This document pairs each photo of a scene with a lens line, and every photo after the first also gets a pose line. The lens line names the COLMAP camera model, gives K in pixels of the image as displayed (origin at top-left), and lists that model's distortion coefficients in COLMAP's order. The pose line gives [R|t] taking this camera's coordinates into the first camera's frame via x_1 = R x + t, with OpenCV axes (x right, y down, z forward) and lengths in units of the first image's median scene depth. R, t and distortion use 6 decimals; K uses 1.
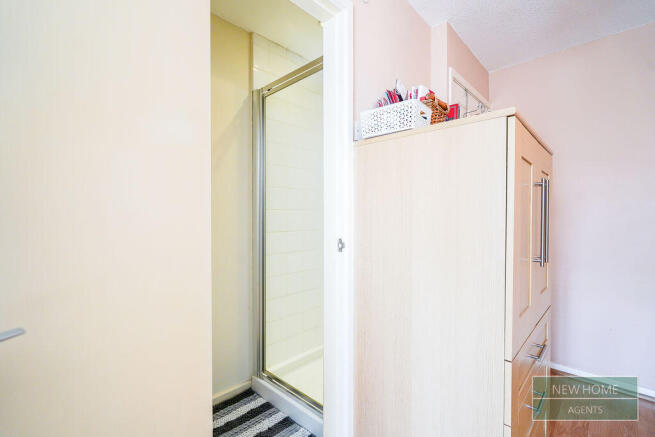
lens RADIAL K [[299.2, 0, 326.6], [0, 299.2, 218.7], [0, 0, 1]] dist [-0.002389, 0.000106]
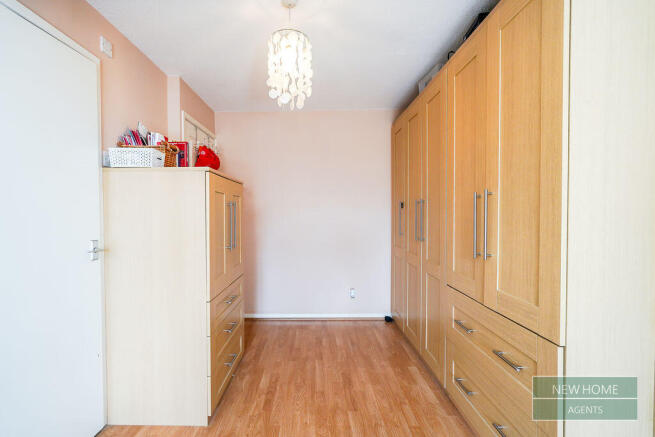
lens RADIAL K [[299.2, 0, 308.7], [0, 299.2, 219.4], [0, 0, 1]] dist [-0.002389, 0.000106]
pose [[0.731381, -0.011956, 0.681864, -0.133245], [0.006159, 0.999921, 0.010926, -0.037018], [-0.681941, -0.003792, 0.731397, -0.530136]]
